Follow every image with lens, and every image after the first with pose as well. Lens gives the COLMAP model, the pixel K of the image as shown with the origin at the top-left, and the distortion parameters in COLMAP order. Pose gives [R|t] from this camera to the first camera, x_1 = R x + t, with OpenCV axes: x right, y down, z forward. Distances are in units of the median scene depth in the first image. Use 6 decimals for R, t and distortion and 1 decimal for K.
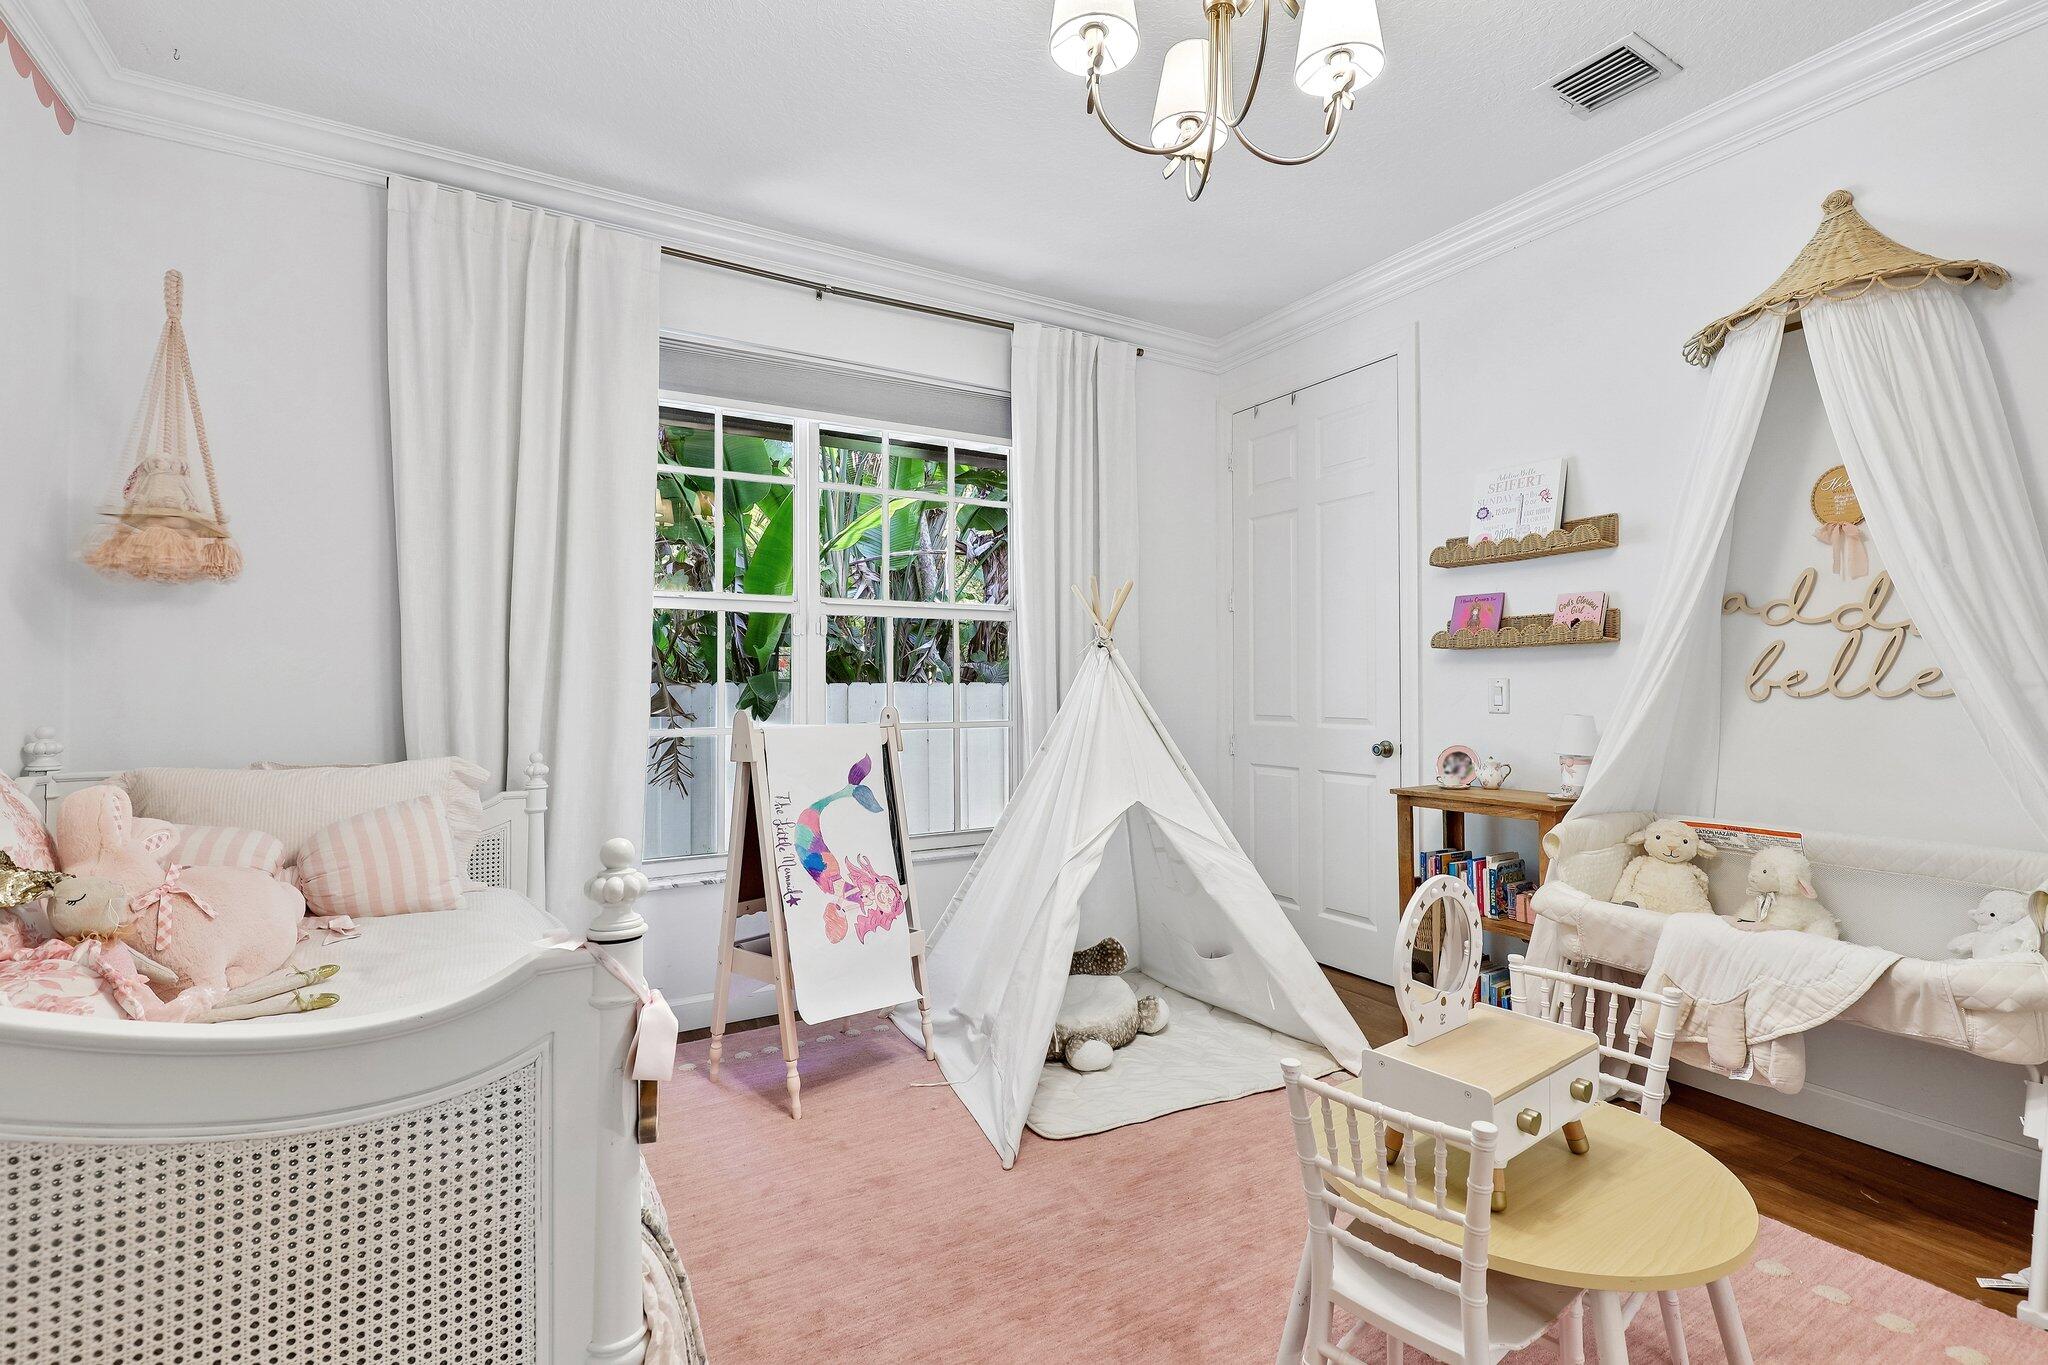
lens RADIAL K [[941.2, 0, 1024.0], [0, 941.2, 682.5], [0, 0, 1]] dist [0.000667, 0.000354]
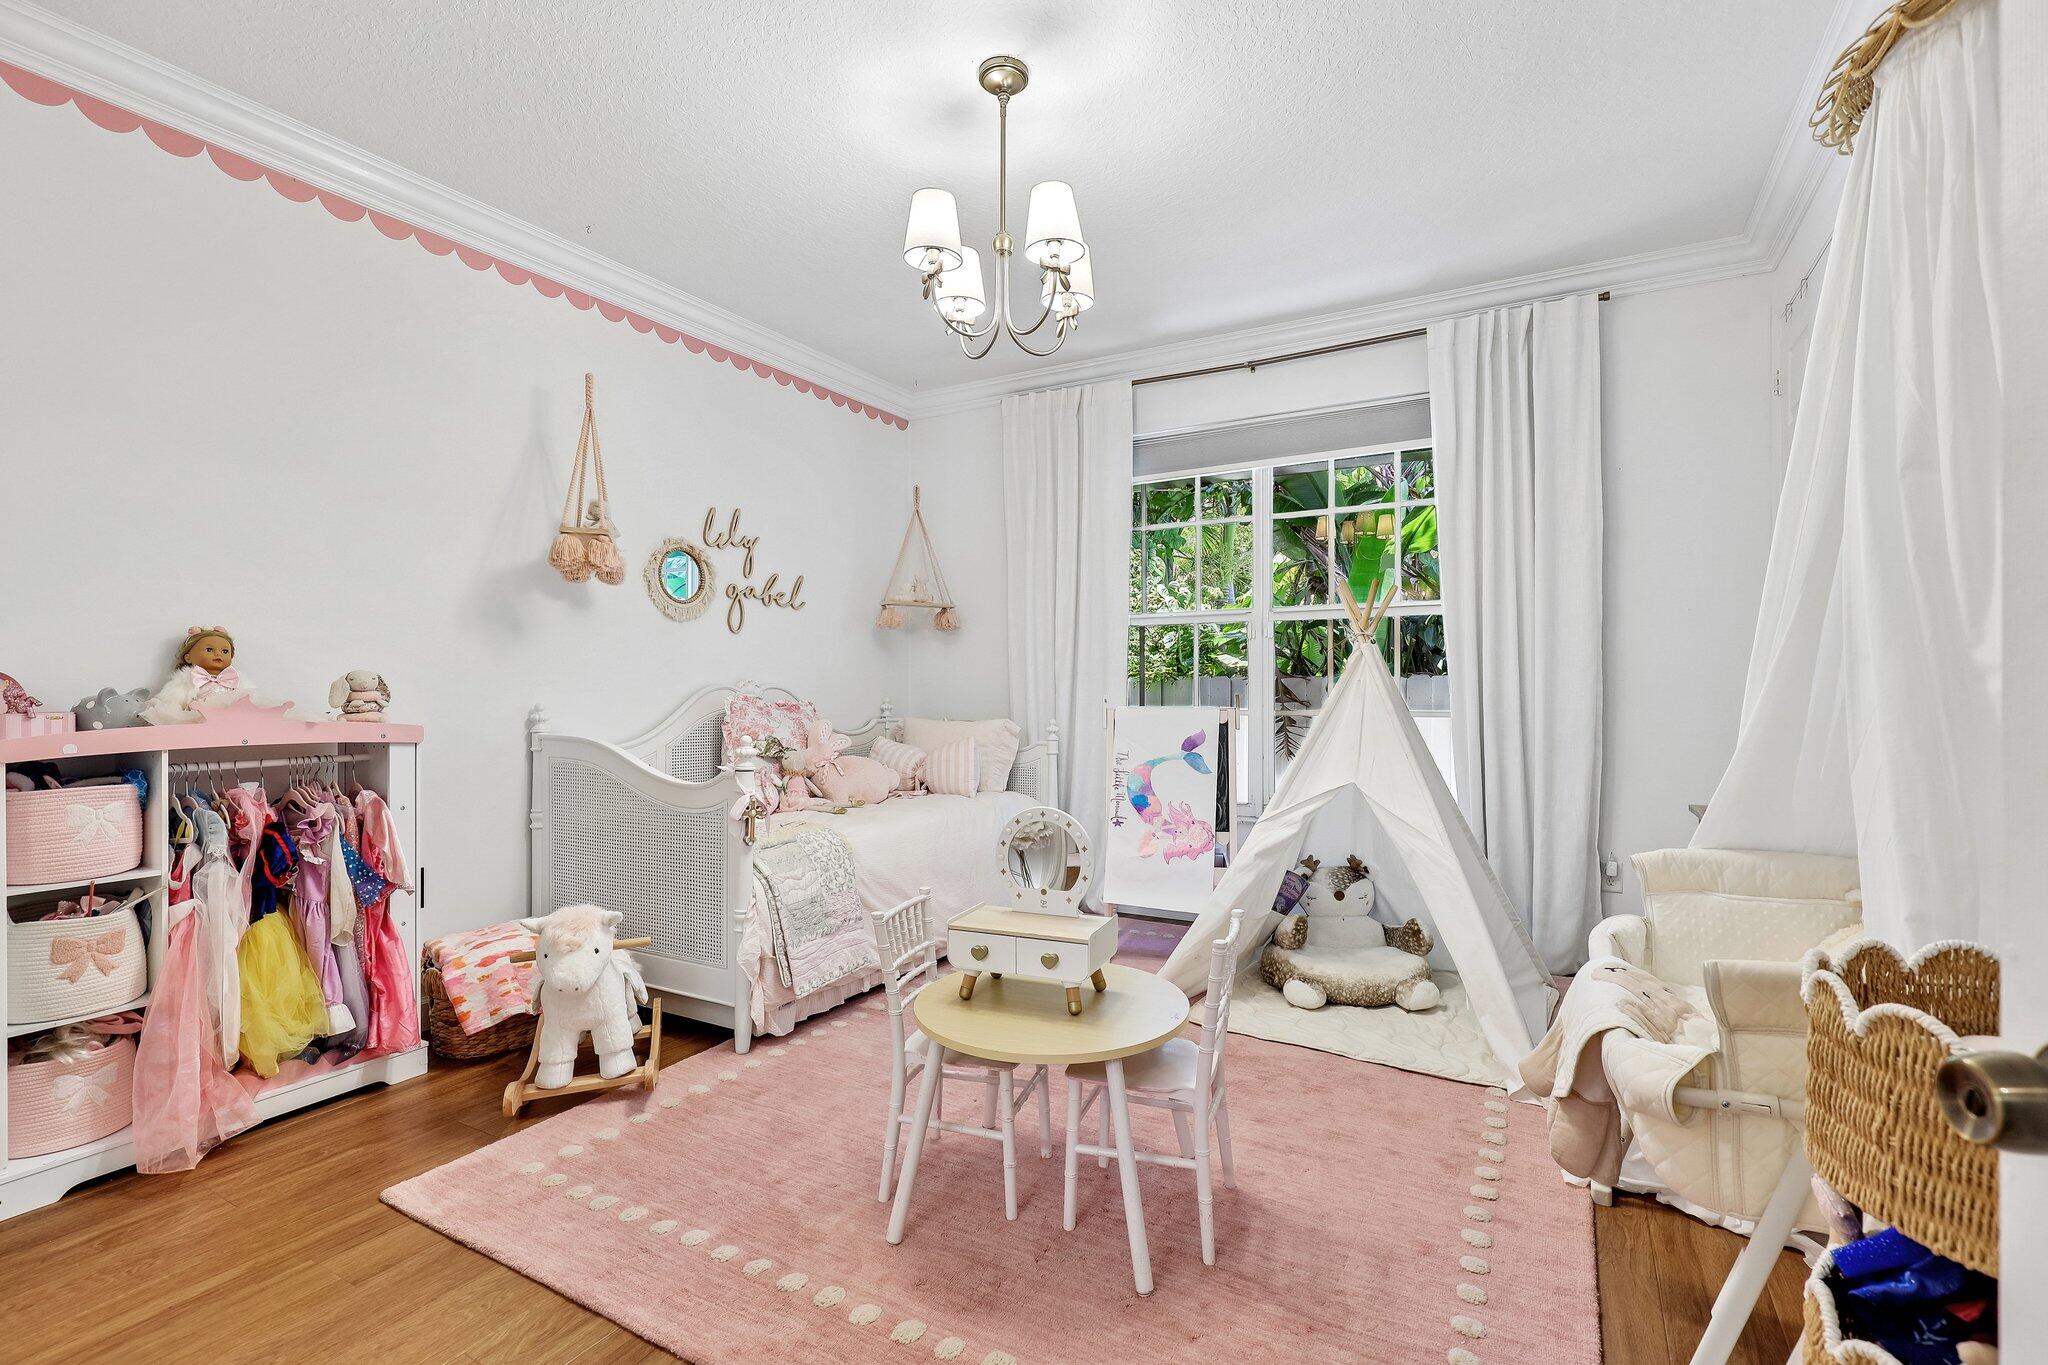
lens RADIAL K [[941.2, 0, 1024.0], [0, 941.2, 682.5], [0, 0, 1]] dist [0.000667, 0.000354]
pose [[0.497206, -0.000955, -0.867632, 0.870993], [0.009907, 0.999940, 0.004576, 0.001183], [0.867576, -0.010871, 0.497186, 0.122337]]
